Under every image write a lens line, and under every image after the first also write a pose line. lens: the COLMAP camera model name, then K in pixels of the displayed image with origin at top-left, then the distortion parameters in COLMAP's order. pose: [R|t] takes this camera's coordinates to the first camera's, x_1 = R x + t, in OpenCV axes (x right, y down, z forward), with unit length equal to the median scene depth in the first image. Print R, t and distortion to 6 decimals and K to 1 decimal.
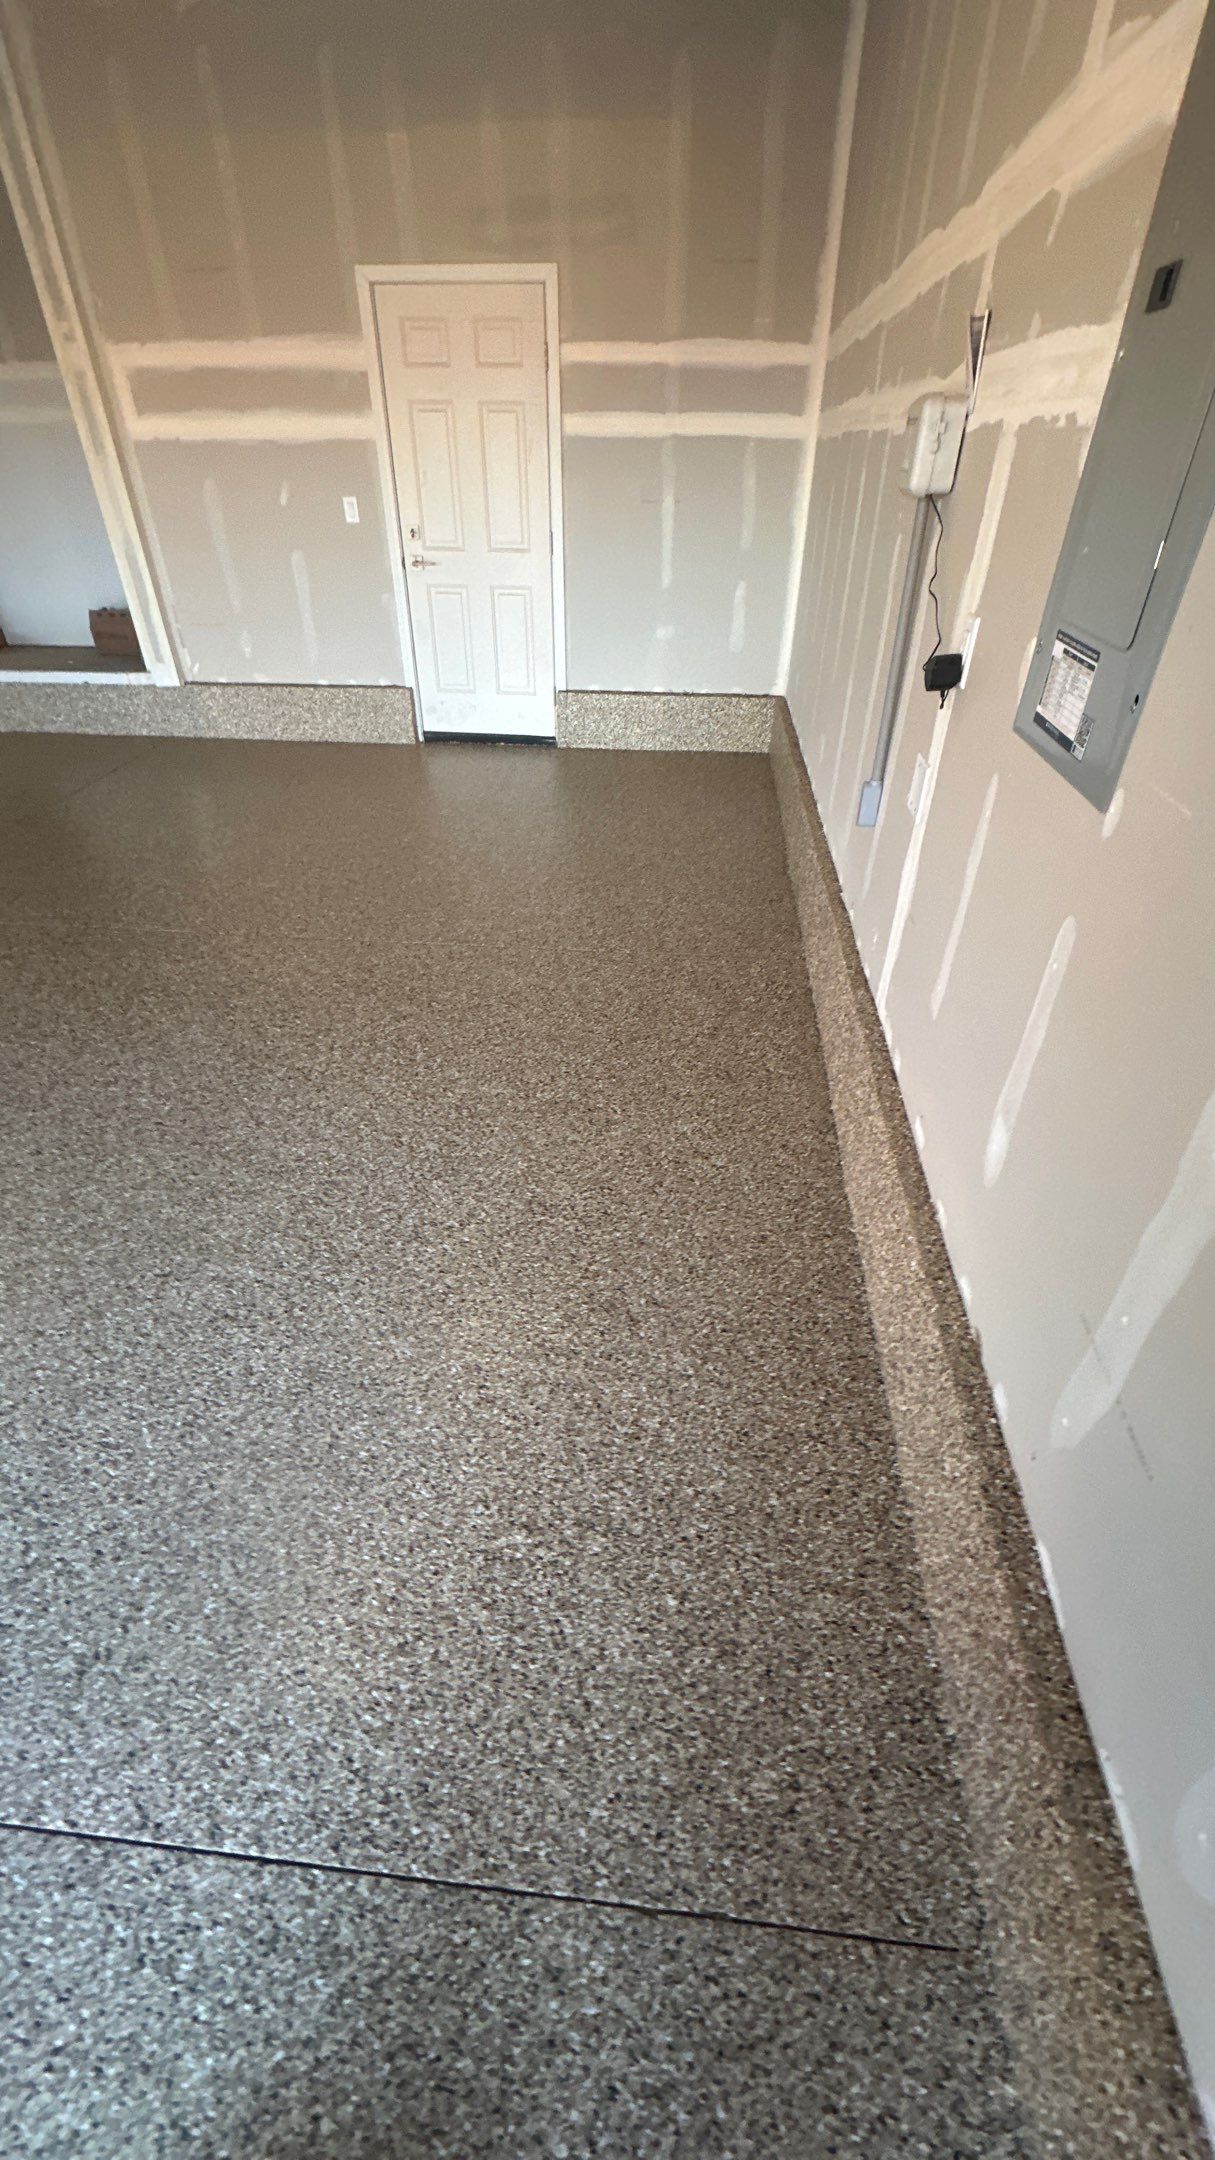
lens RADIAL K [[851.5, 0, 604.1], [0, 851.5, 1088.8], [0, 0, 1]] dist [-0.004966, 0.000627]
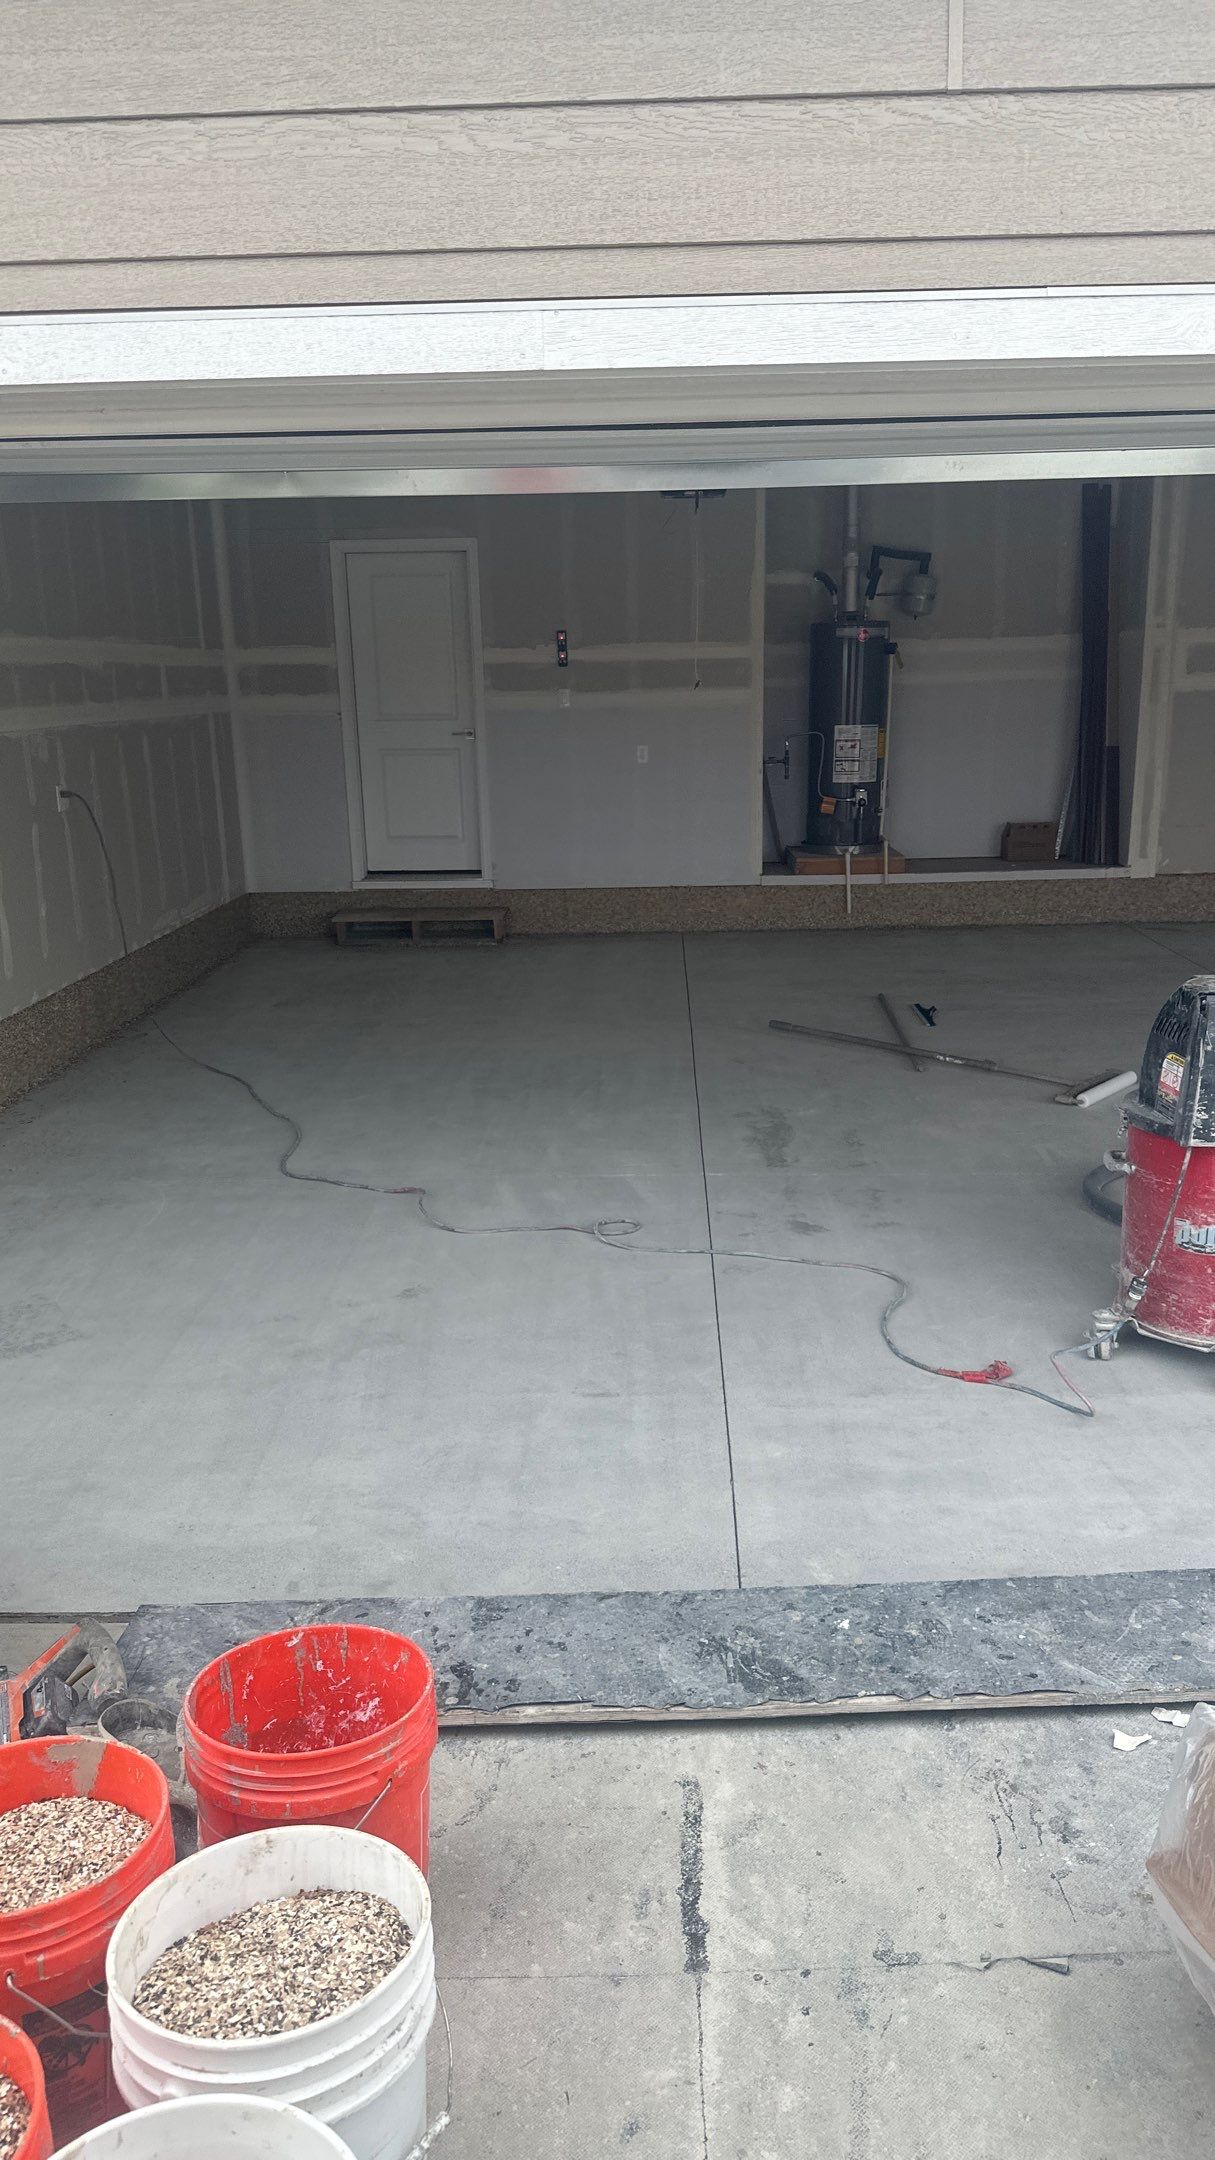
lens RADIAL K [[1486.3, 0, 609.0], [0, 1486.3, 1110.2], [0, 0, 1]] dist [0.080681, -0.115062]
pose [[0.997768, -0.037758, 0.055081, -1.983005], [0.054788, 0.934433, -0.351900, 0.676232], [-0.038183, 0.354132, 0.934416, -1.021769]]
